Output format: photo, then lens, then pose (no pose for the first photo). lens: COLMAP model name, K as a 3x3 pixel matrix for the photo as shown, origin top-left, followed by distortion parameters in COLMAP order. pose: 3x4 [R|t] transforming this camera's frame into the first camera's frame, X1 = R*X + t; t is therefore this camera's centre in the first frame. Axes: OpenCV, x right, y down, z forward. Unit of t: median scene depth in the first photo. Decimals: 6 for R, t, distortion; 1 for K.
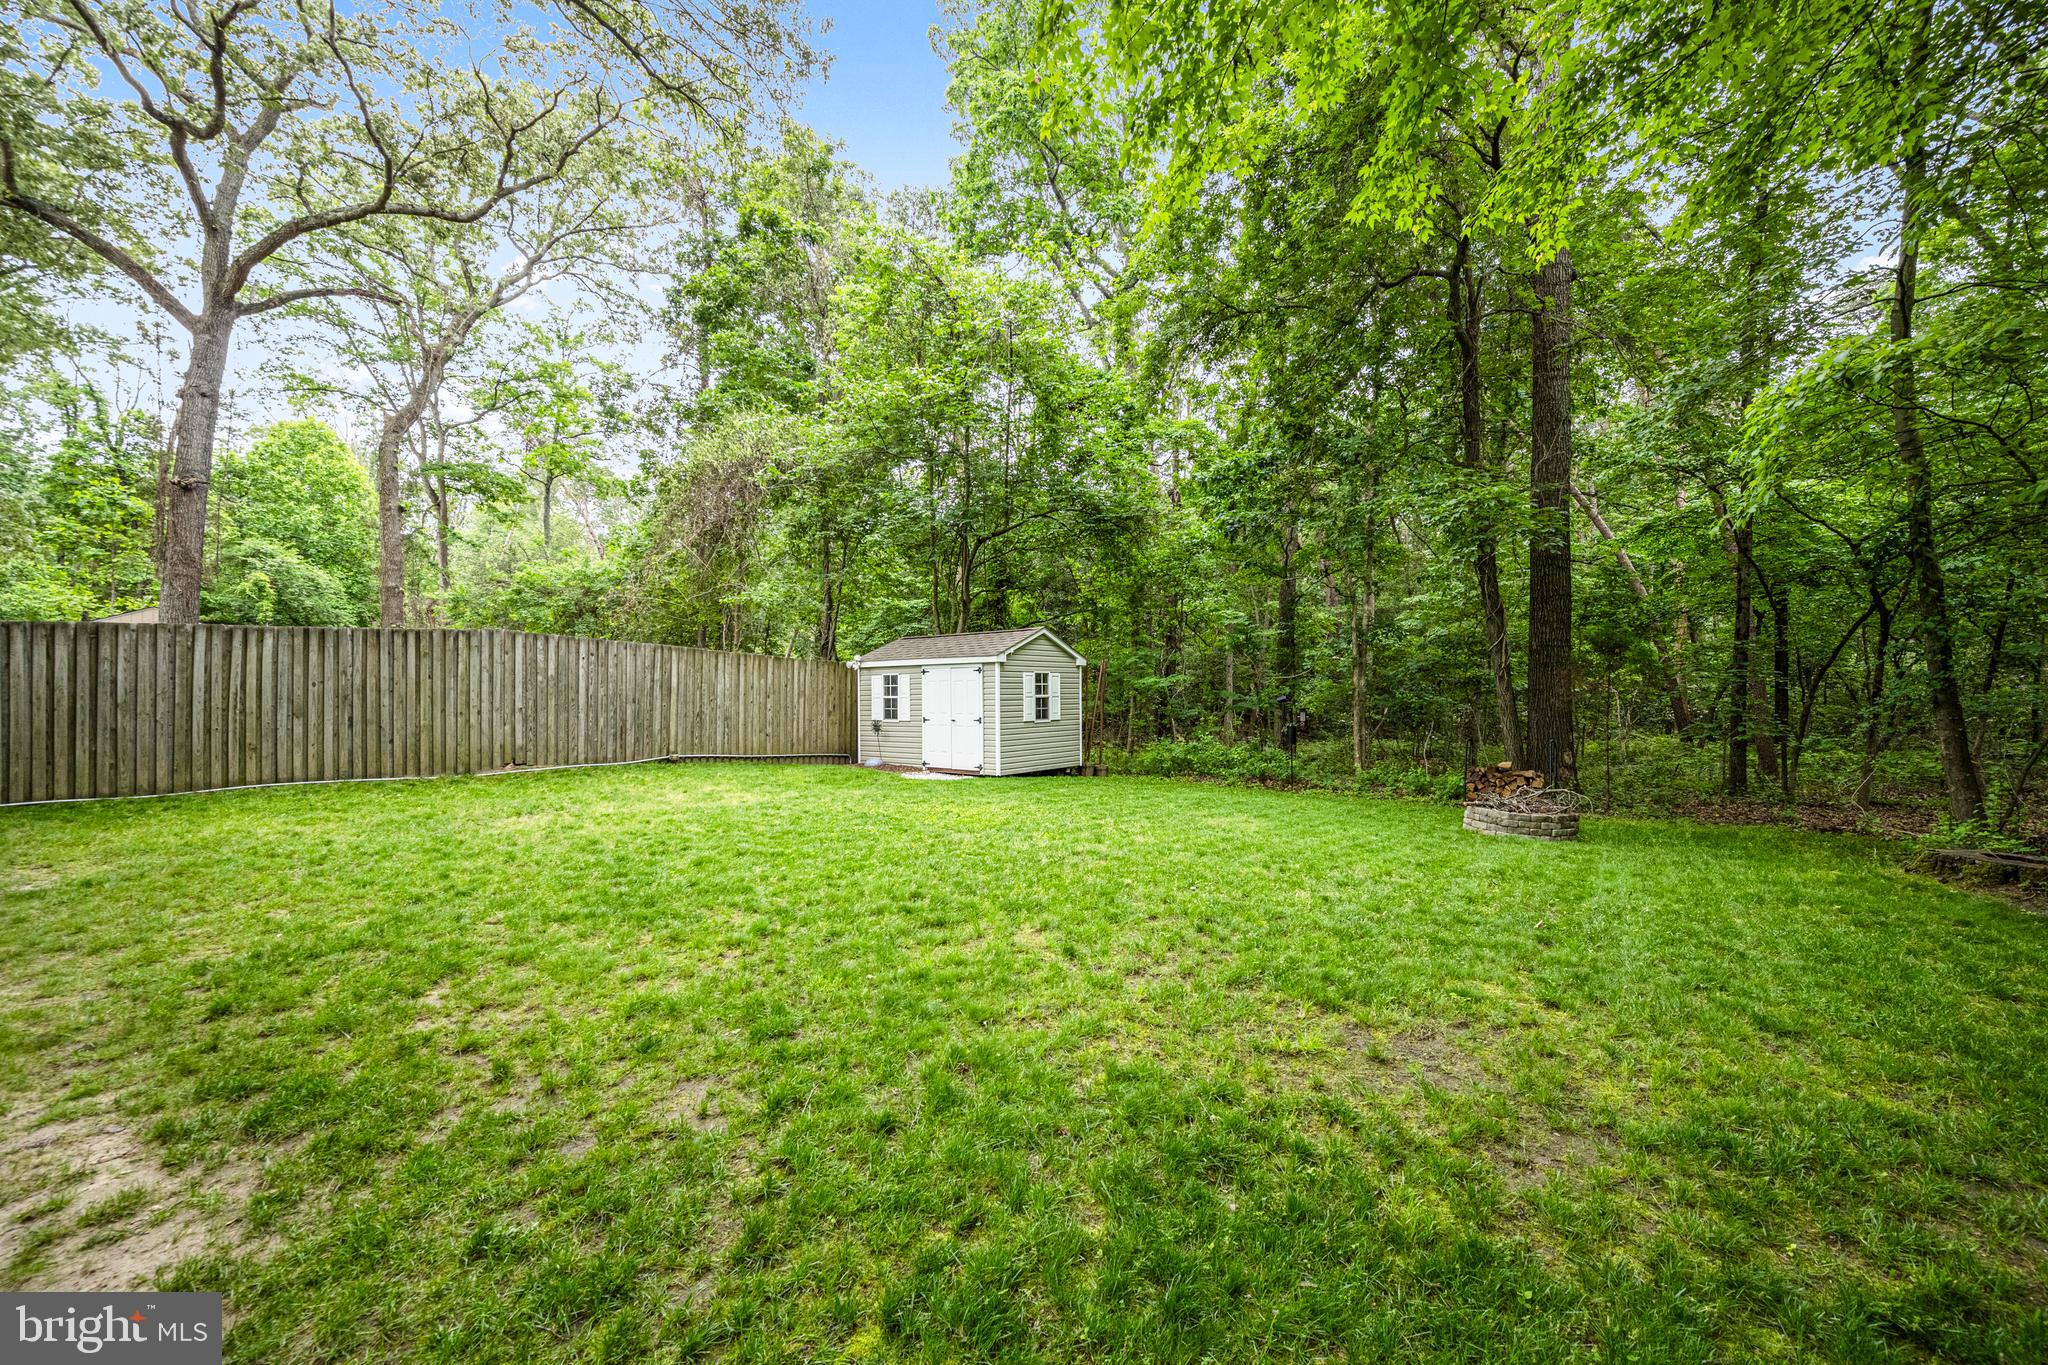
lens RADIAL K [[815.5, 0, 1081.5], [0, 815.5, 676.7], [0, 0, 1]] dist [-0.000598, -0.000048]
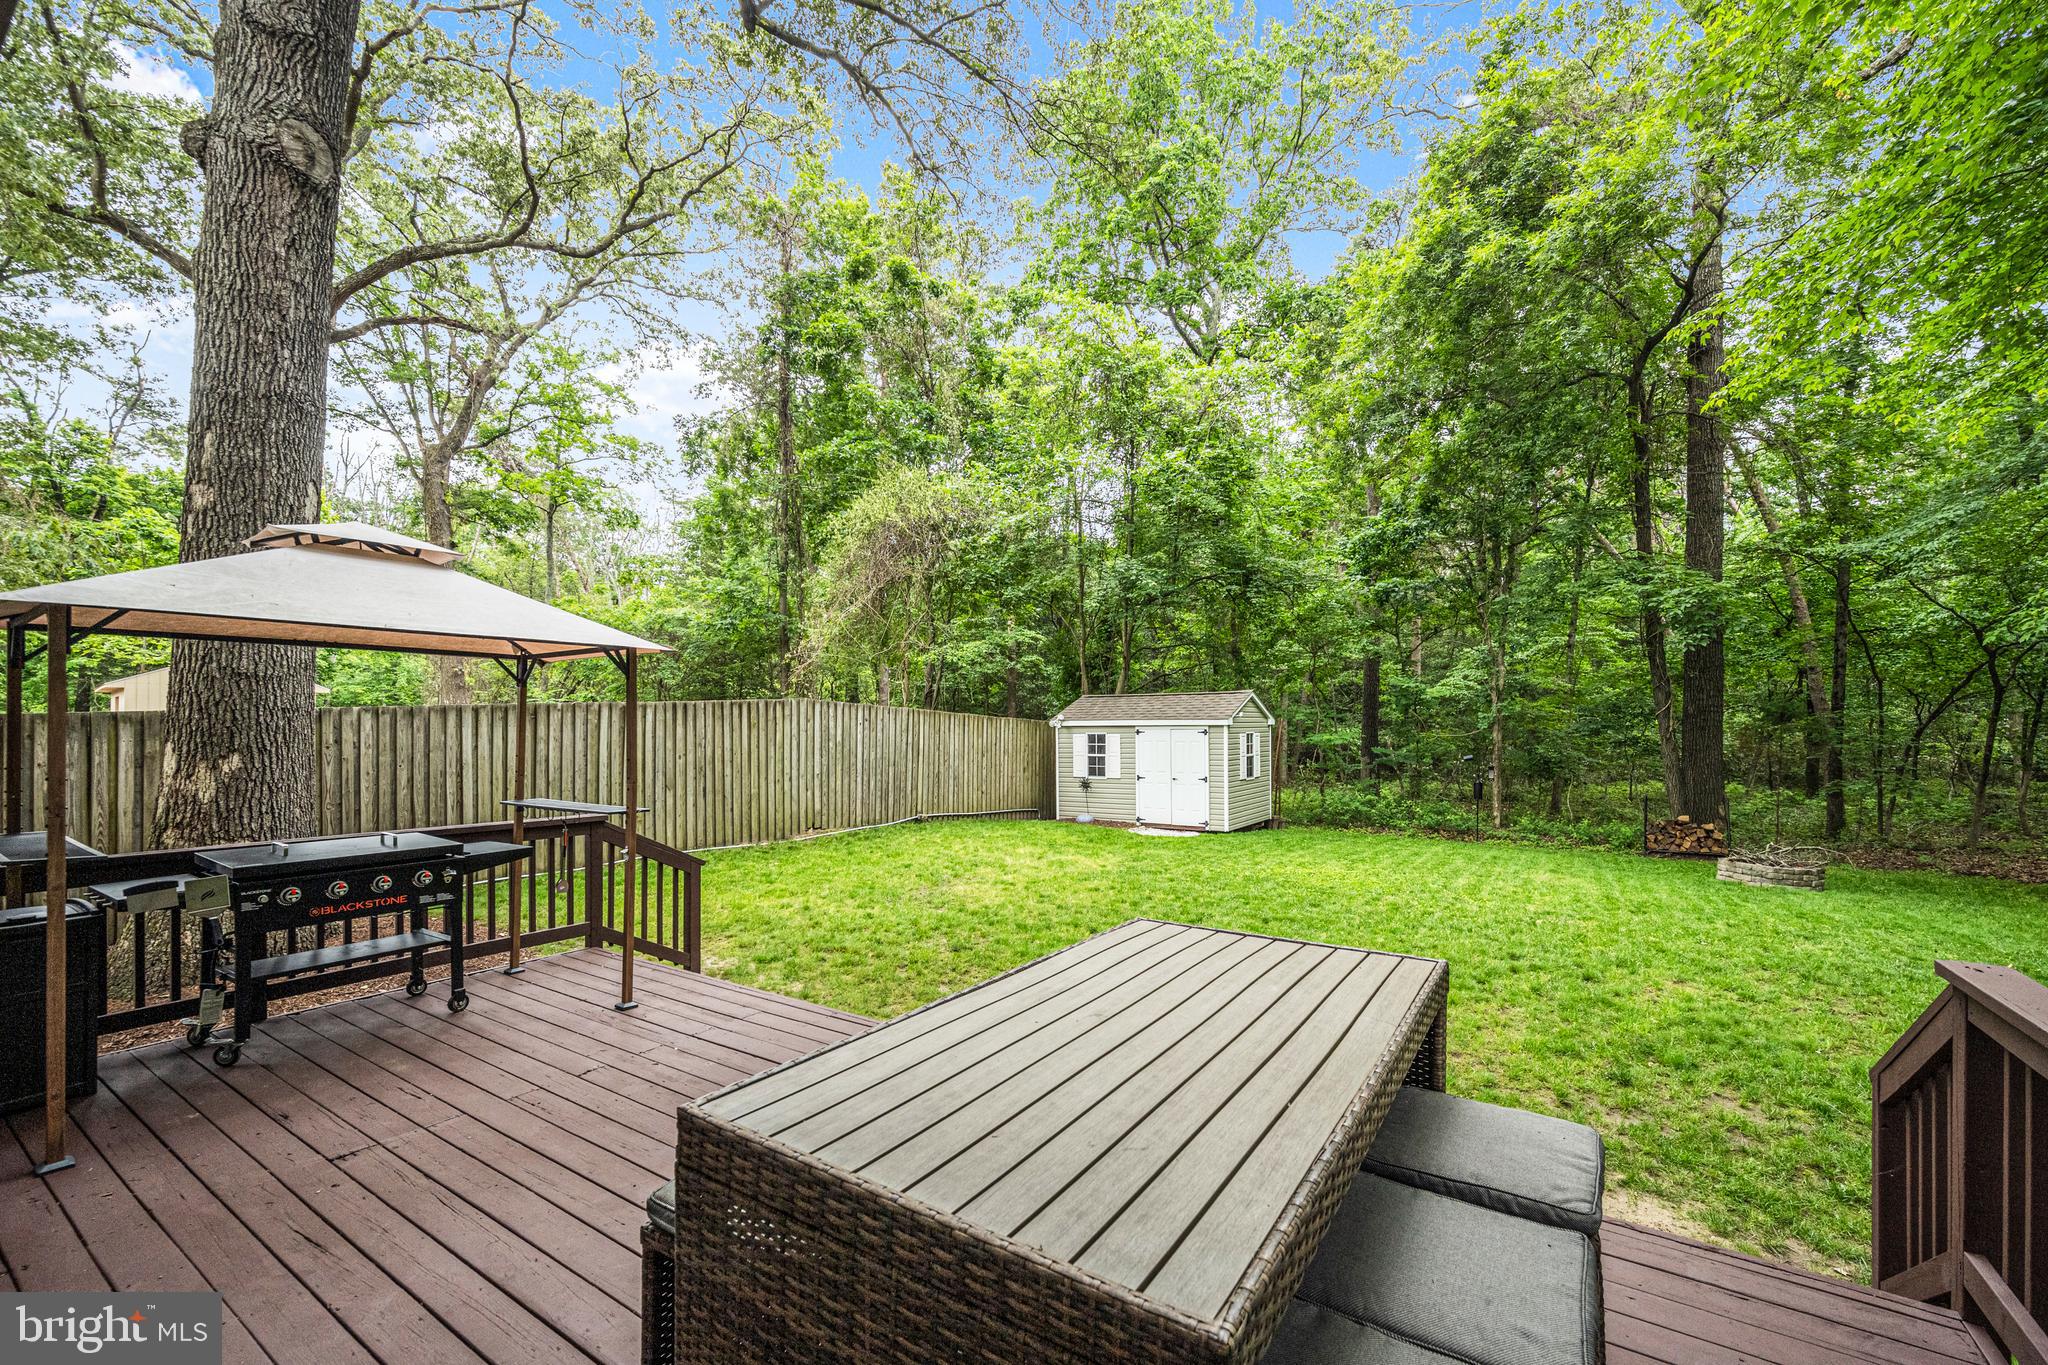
lens RADIAL K [[815.5, 0, 1146.7], [0, 815.5, 728.8], [0, 0, 1]] dist [-0.000598, -0.000048]
pose [[0.995720, 0.002126, 0.092392, -0.275873], [-0.003933, 0.999805, 0.019376, -0.030760], [-0.092332, -0.019657, 0.995534, -0.055785]]
